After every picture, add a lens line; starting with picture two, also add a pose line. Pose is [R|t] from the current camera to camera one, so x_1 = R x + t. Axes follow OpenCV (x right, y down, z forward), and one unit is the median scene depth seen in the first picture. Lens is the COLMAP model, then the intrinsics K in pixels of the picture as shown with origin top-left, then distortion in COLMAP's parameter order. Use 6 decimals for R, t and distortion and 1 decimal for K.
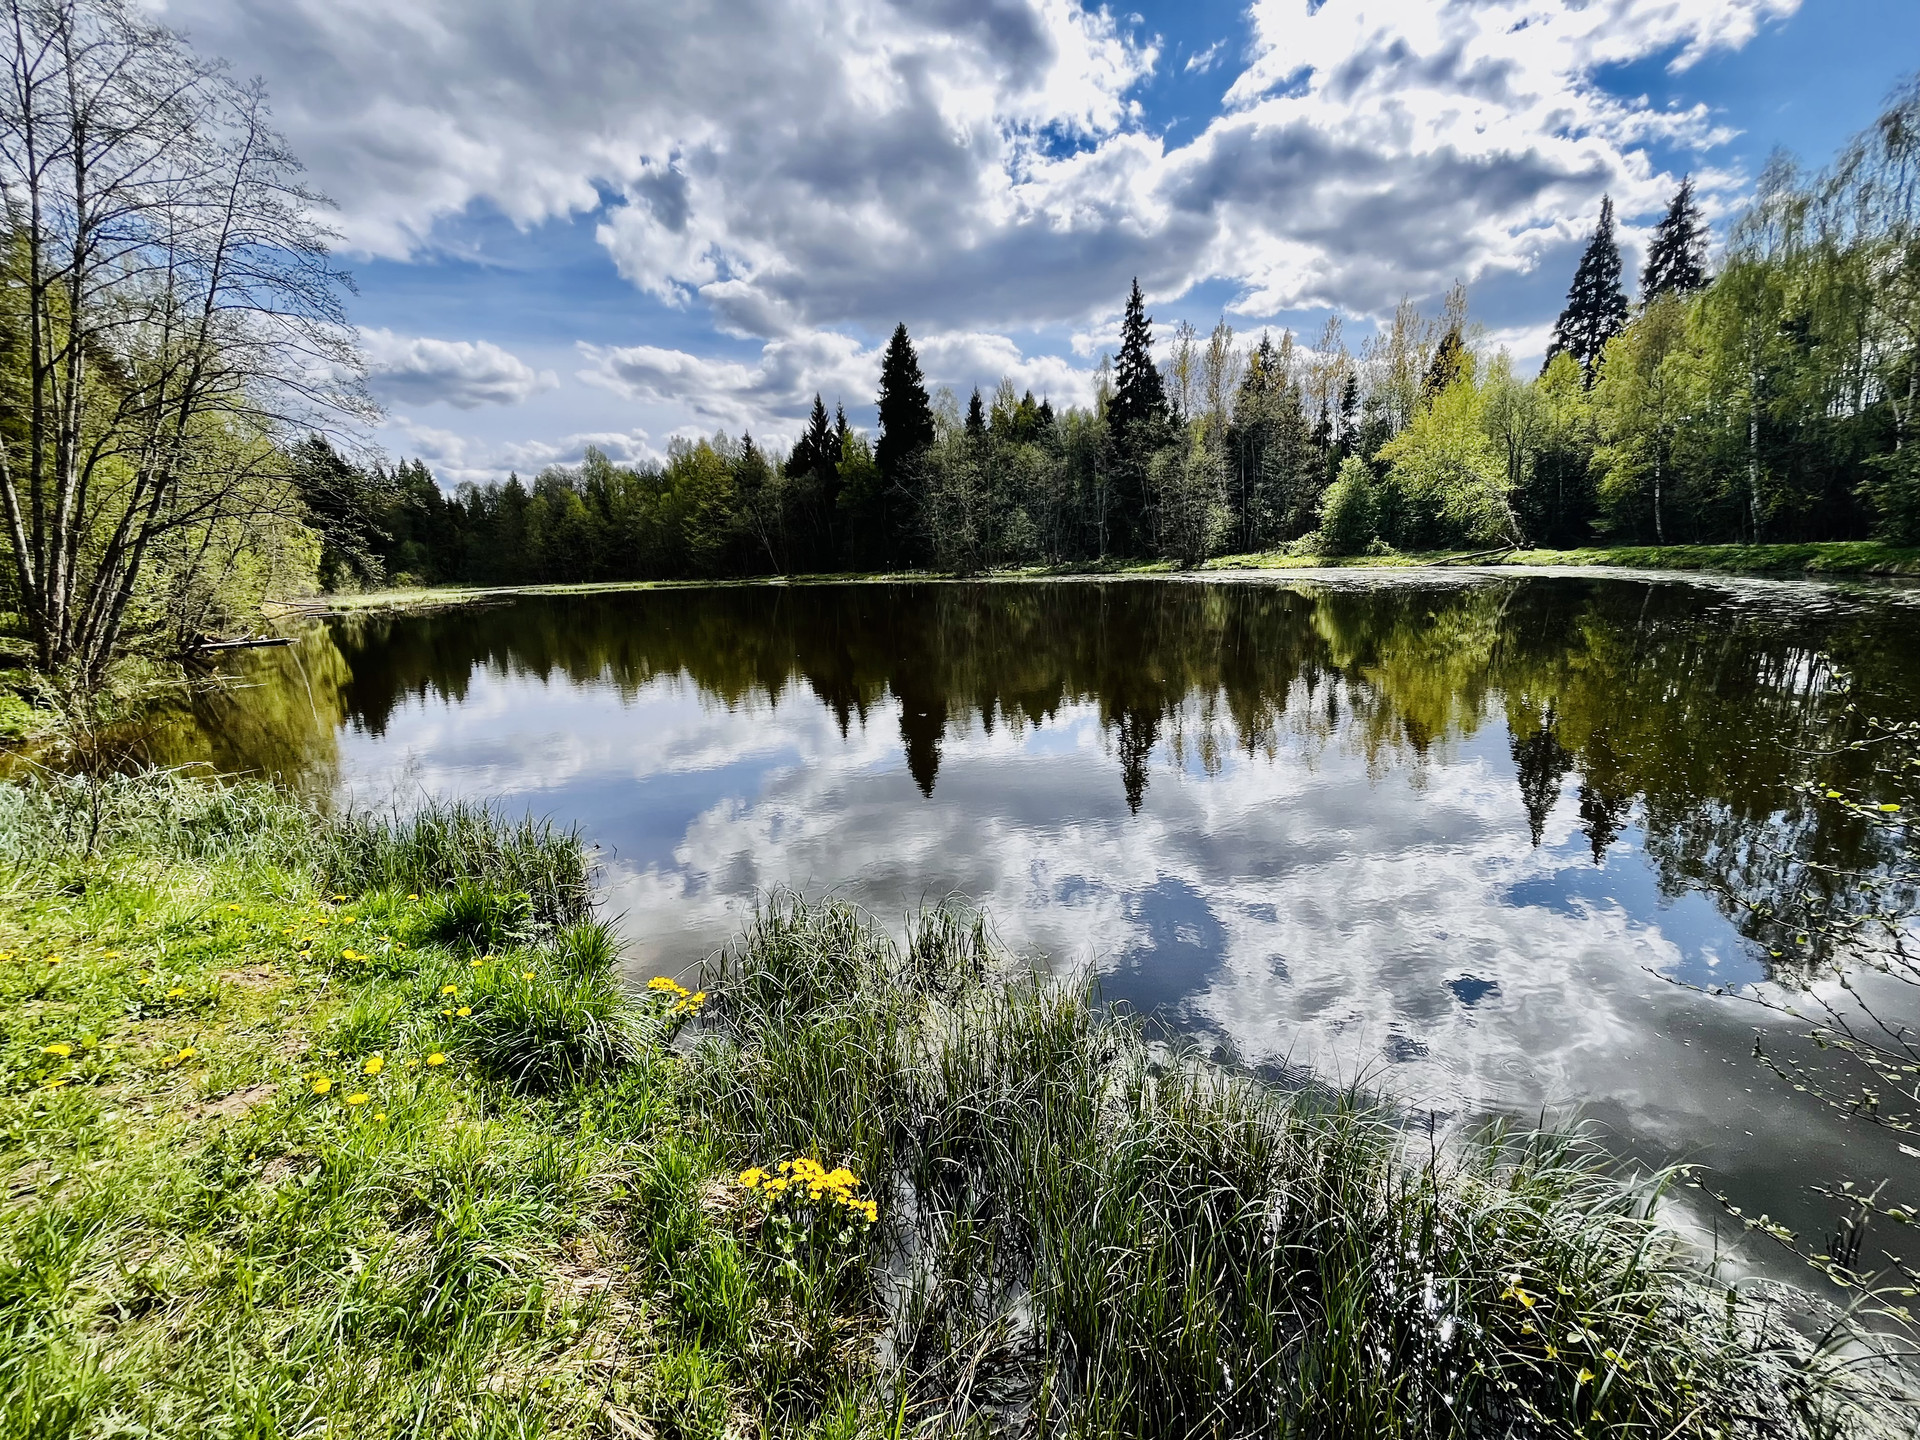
lens RADIAL K [[753.6, 0, 960.0], [0, 753.6, 720.0], [0, 0, 1]] dist [-0.001940, -0.000360]
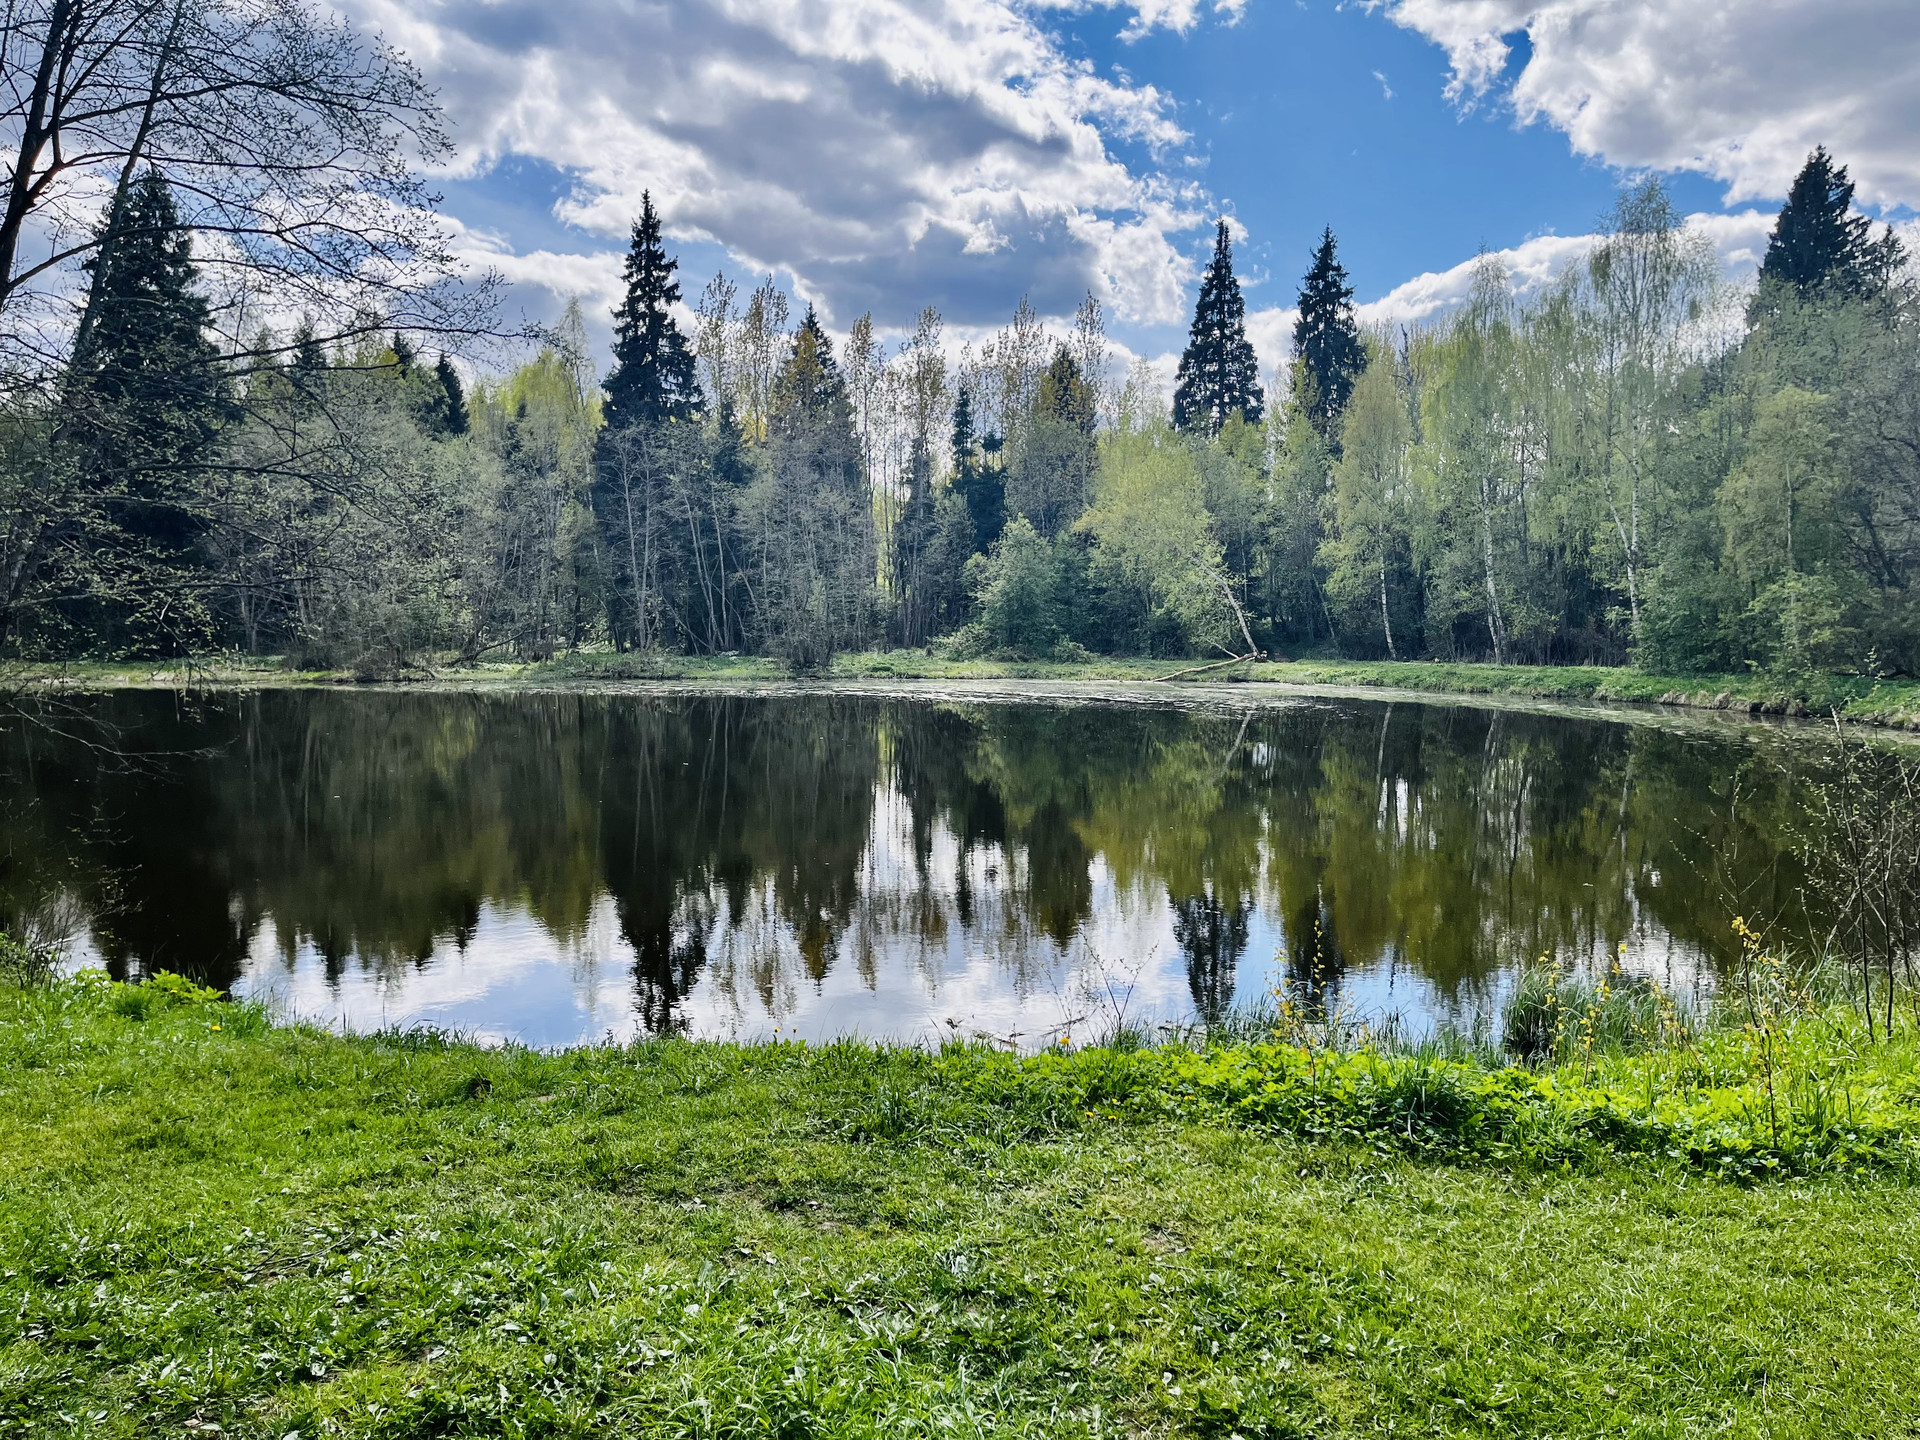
lens RADIAL K [[1401.7, 0, 957.5], [0, 1401.7, 771.5], [0, 0, 1]] dist [-0.003630, -0.083710]
pose [[0.831903, -0.019801, 0.554567, -0.579358], [0.085258, 0.992058, -0.092472, -0.017810], [-0.548332, 0.124209, 0.826985, 0.012035]]
